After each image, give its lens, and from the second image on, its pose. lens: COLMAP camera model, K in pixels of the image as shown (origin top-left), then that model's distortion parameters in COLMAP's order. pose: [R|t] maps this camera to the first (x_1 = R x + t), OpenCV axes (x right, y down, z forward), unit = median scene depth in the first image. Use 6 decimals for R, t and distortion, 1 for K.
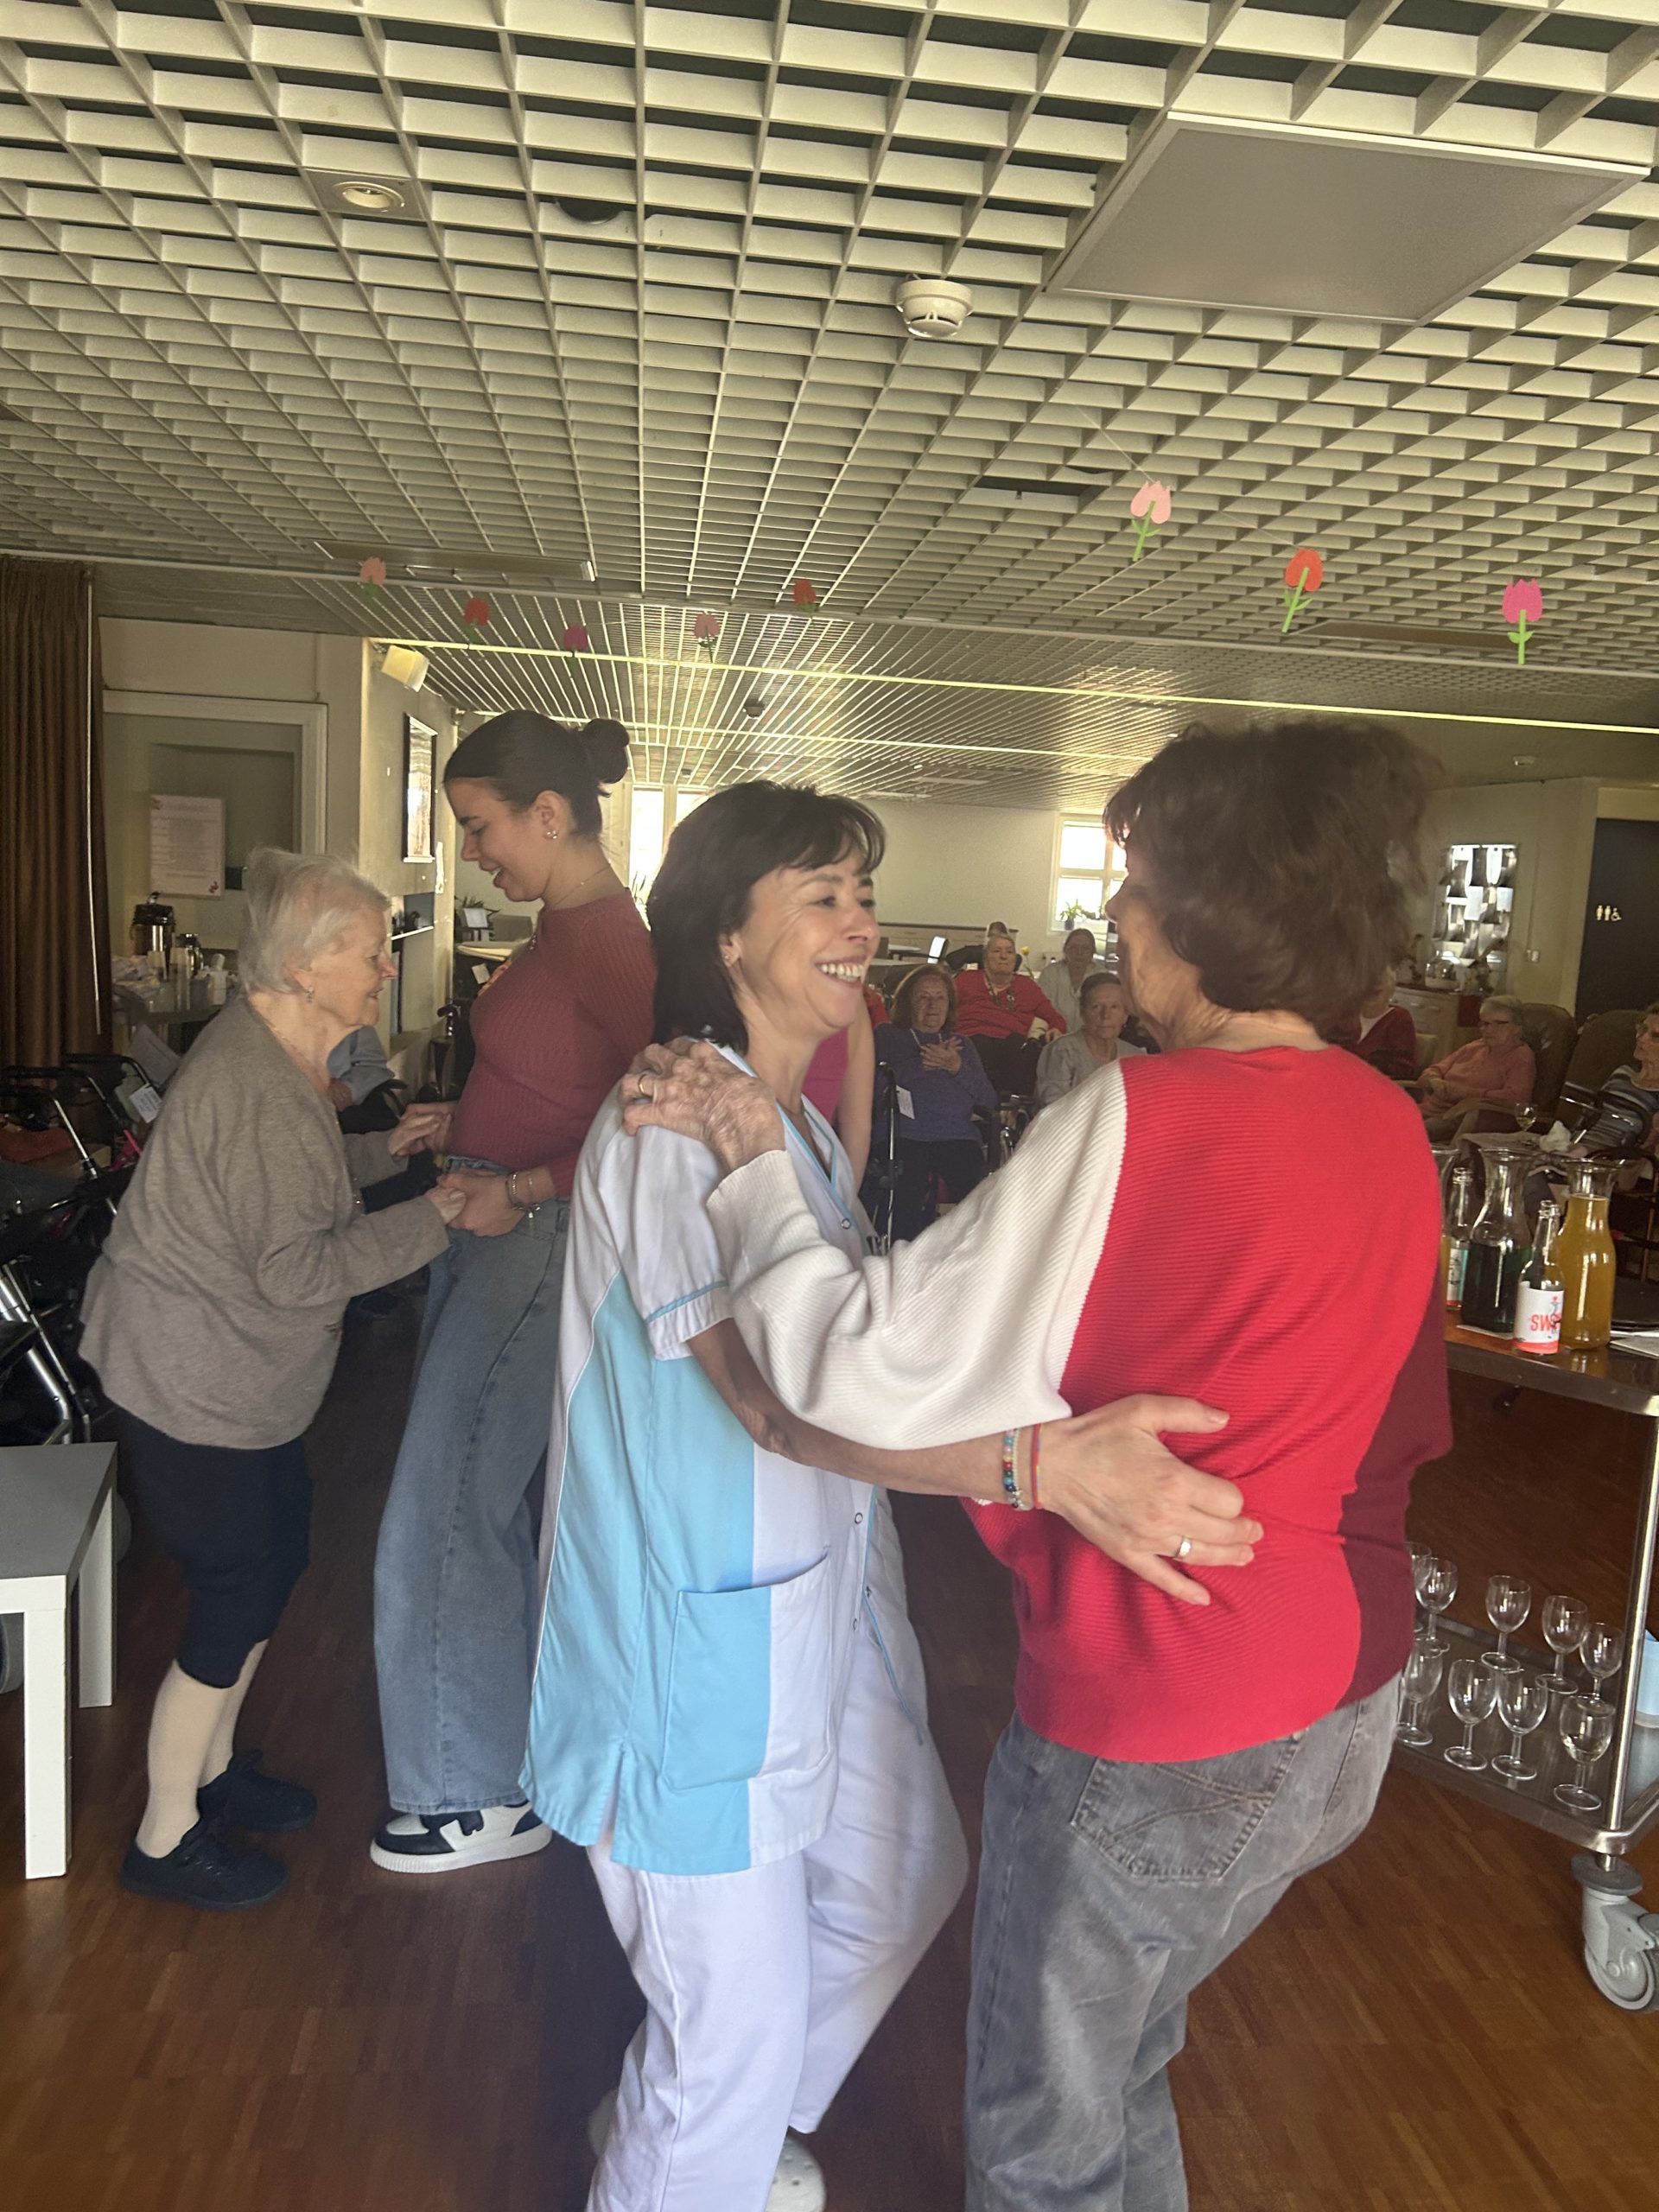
lens RADIAL K [[1653.6, 0, 873.1], [0, 1653.6, 1100.6], [0, 0, 1]] dist [-0.001761, -0.007145]
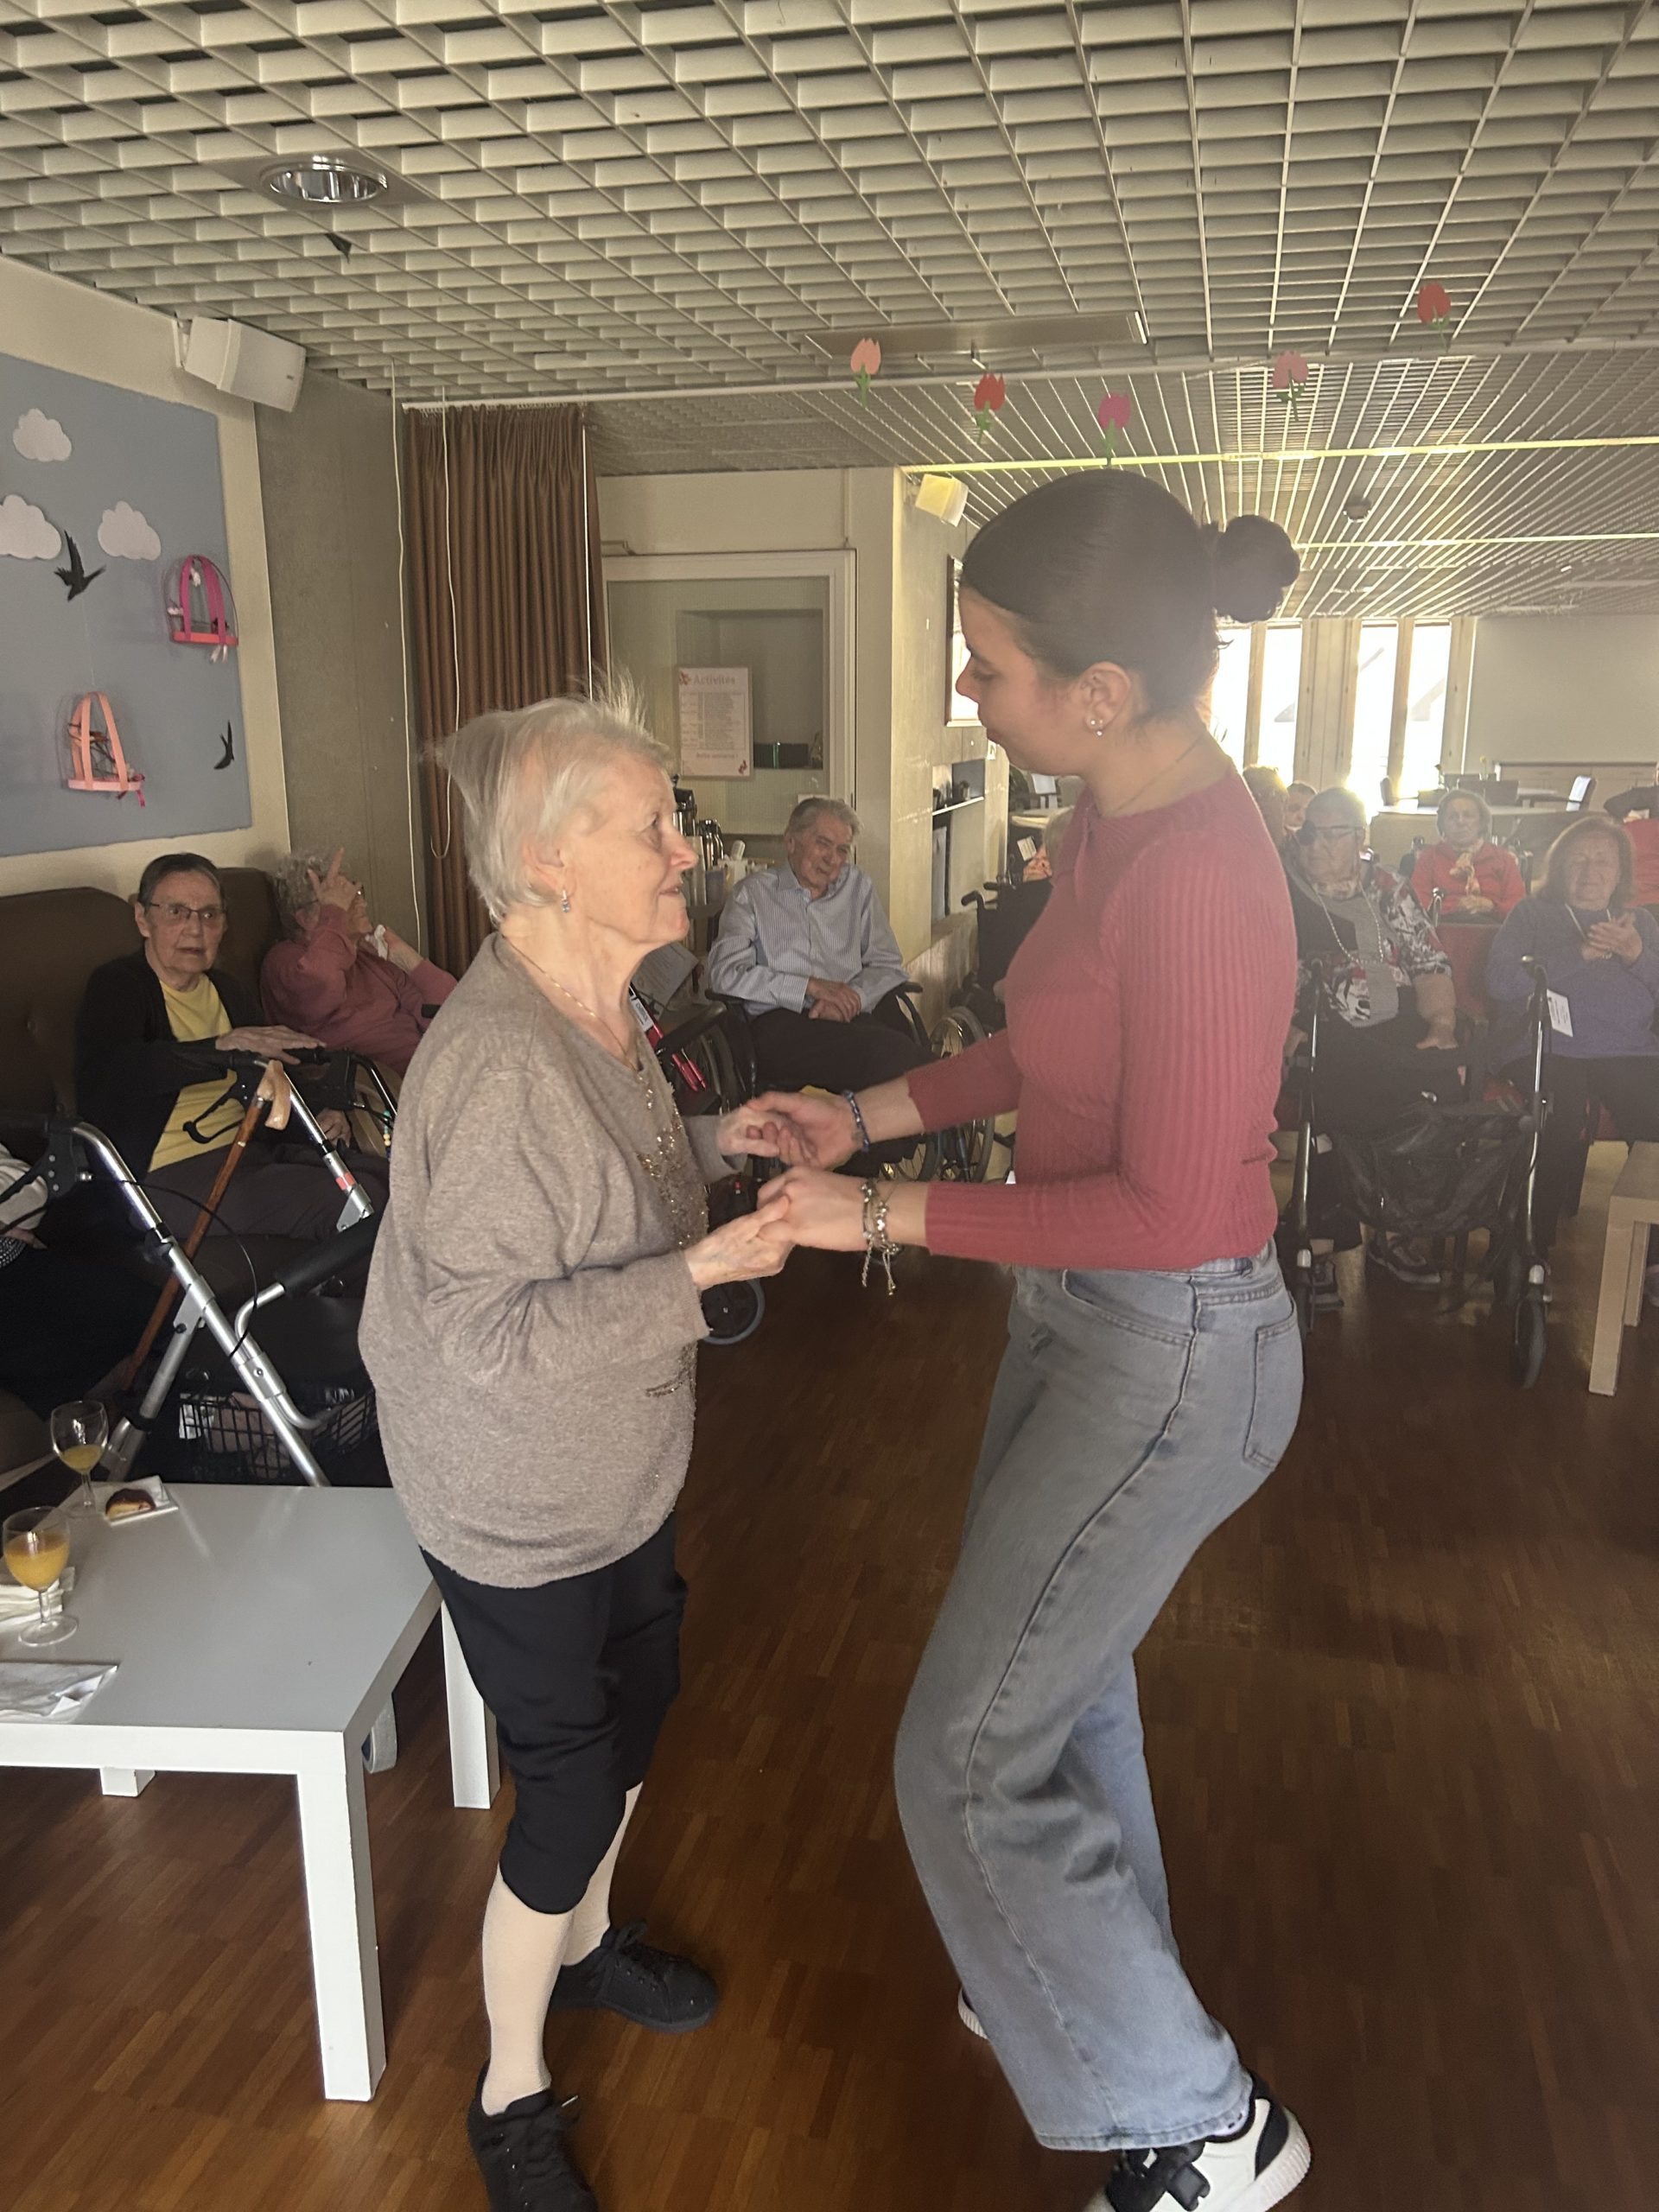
lens RADIAL K [[1666.3, 0, 833.7], [0, 1666.3, 1138.8], [0, 0, 1]] dist [0.046746, -0.052942]
pose [[0.932851, 0.027974, -0.359176, -0.010214], [0.009211, 0.994803, 0.101402, -0.020457], [0.360146, -0.097901, 0.927745, 0.165928]]
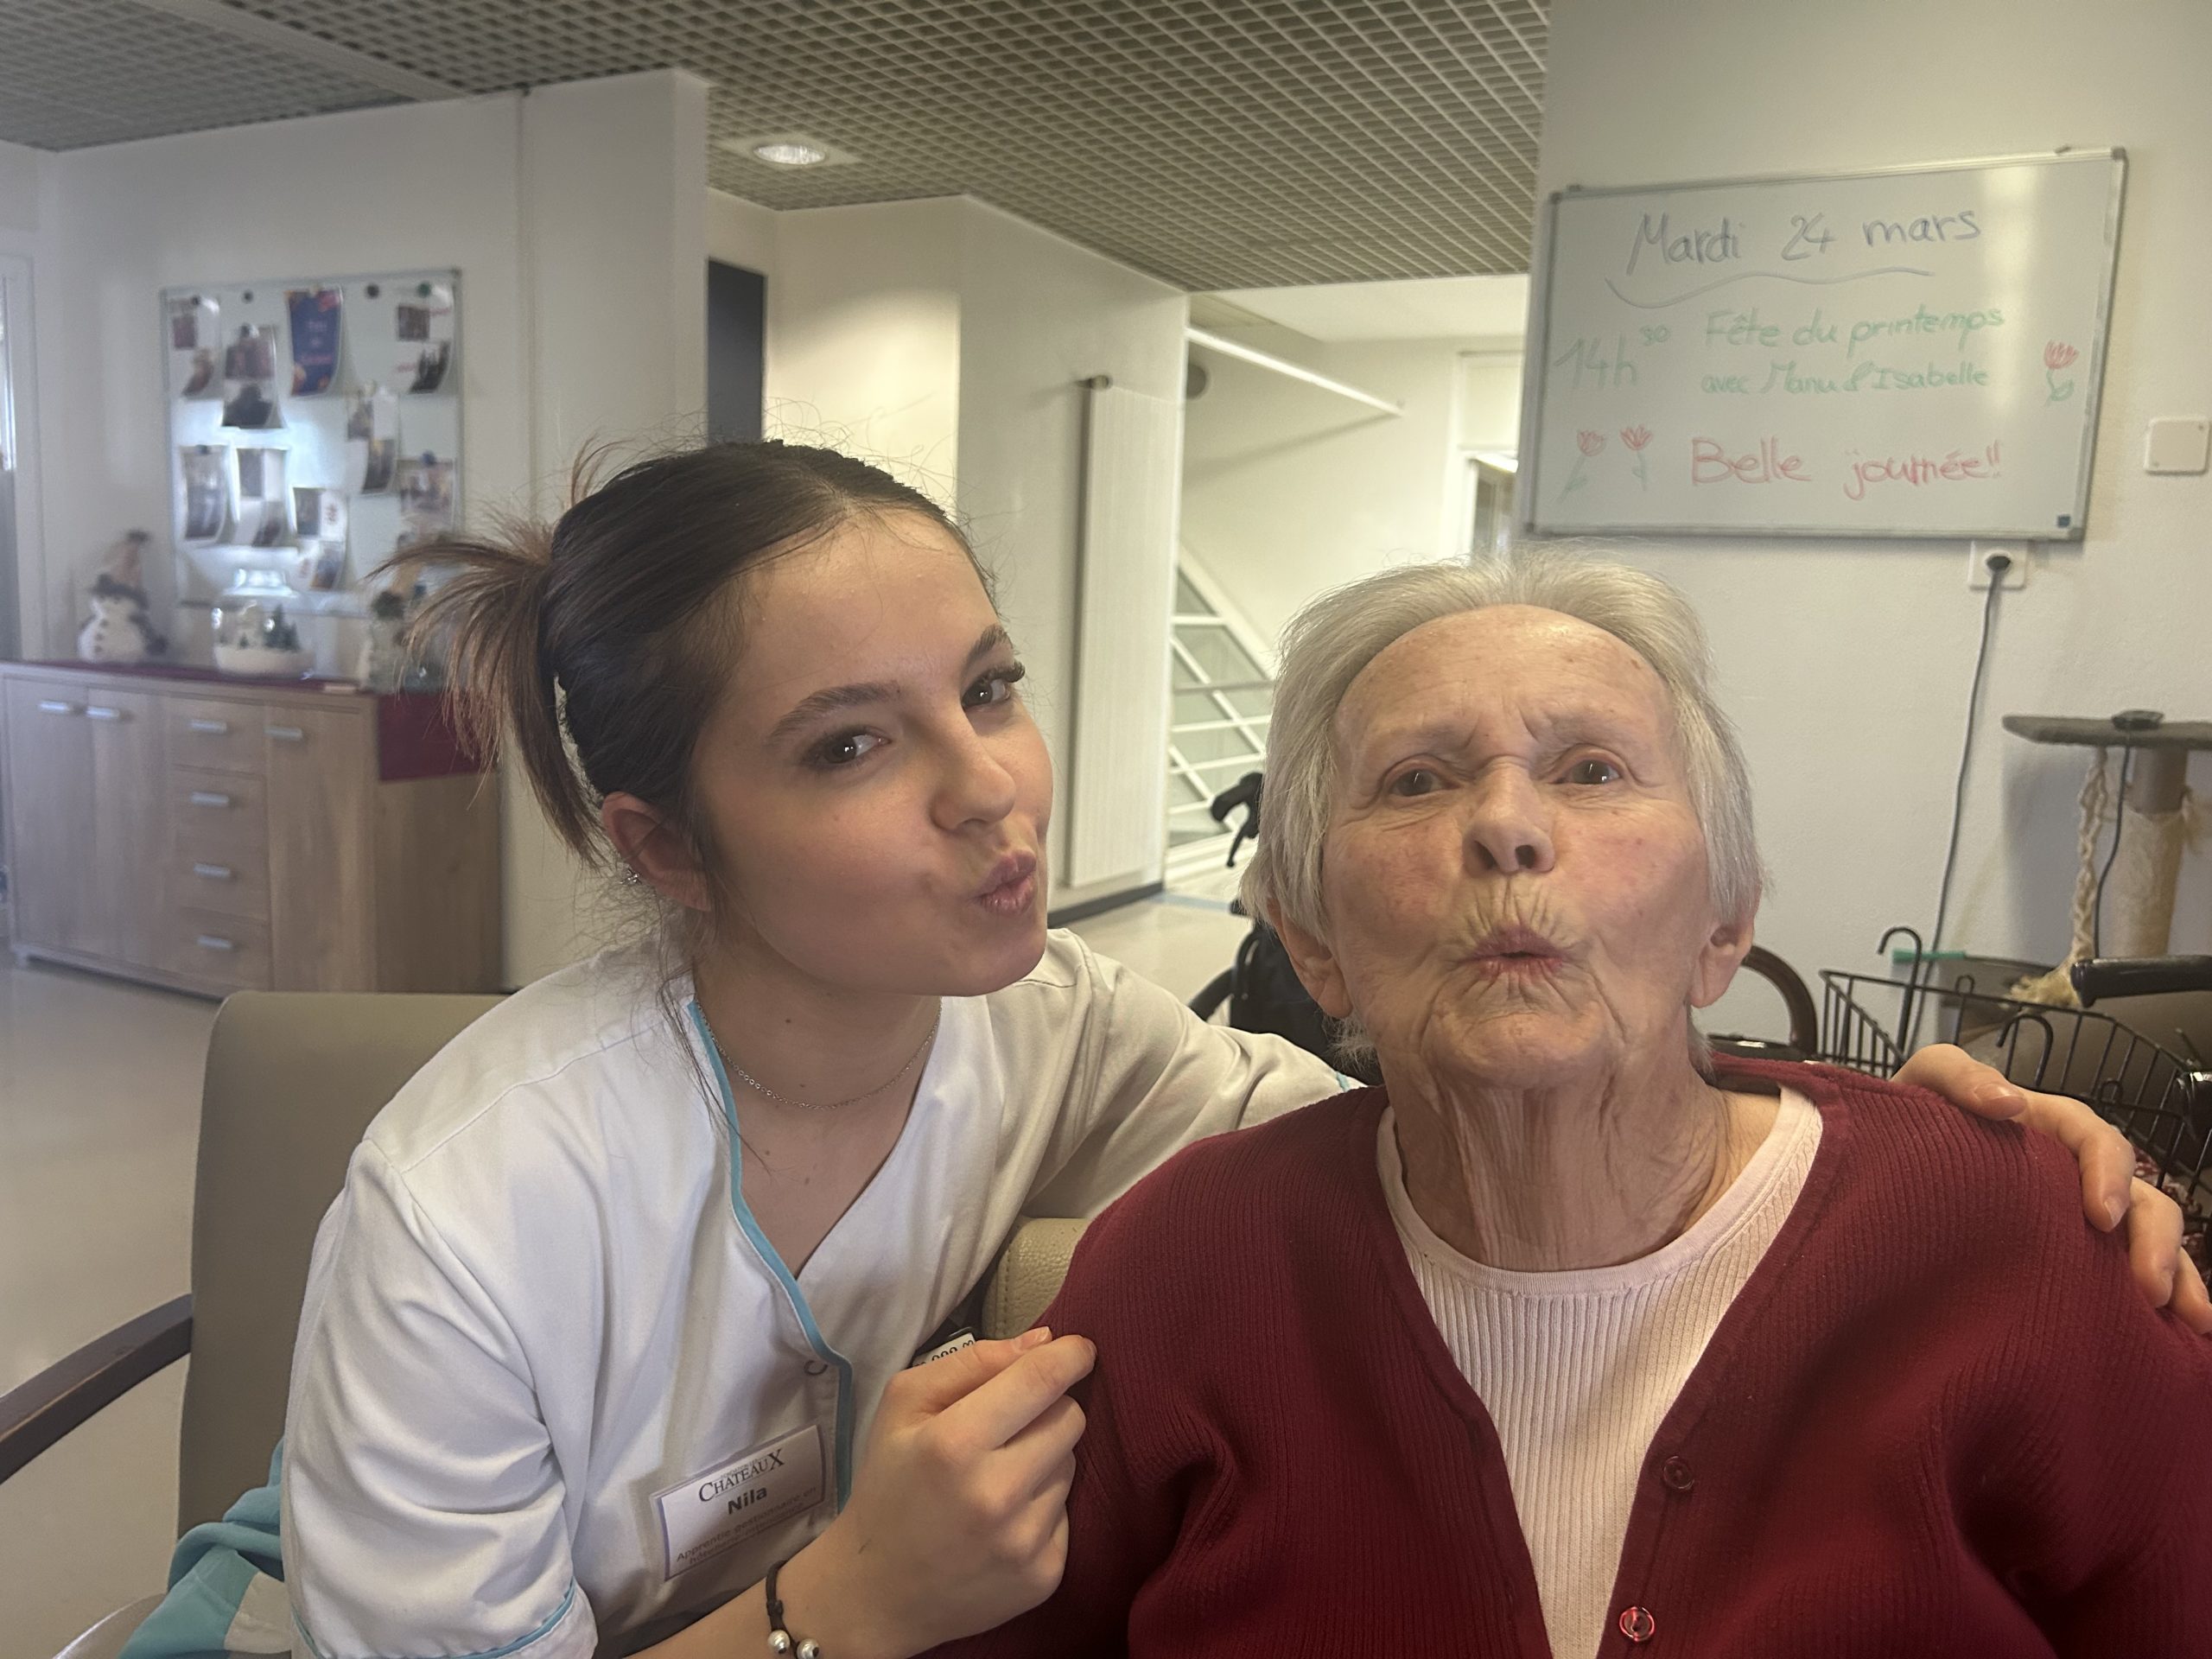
lens RADIAL K [[1666.3, 0, 1106.0], [0, 1666.3, 829.5], [0, 0, 1]] dist [0.046746, -0.052942]
pose [[0.581784, -0.138154, 0.801524, 0.342824], [0.098317, 0.990188, 0.099309, -0.120370], [-0.807379, 0.021027, 0.589658, 1.447395]]
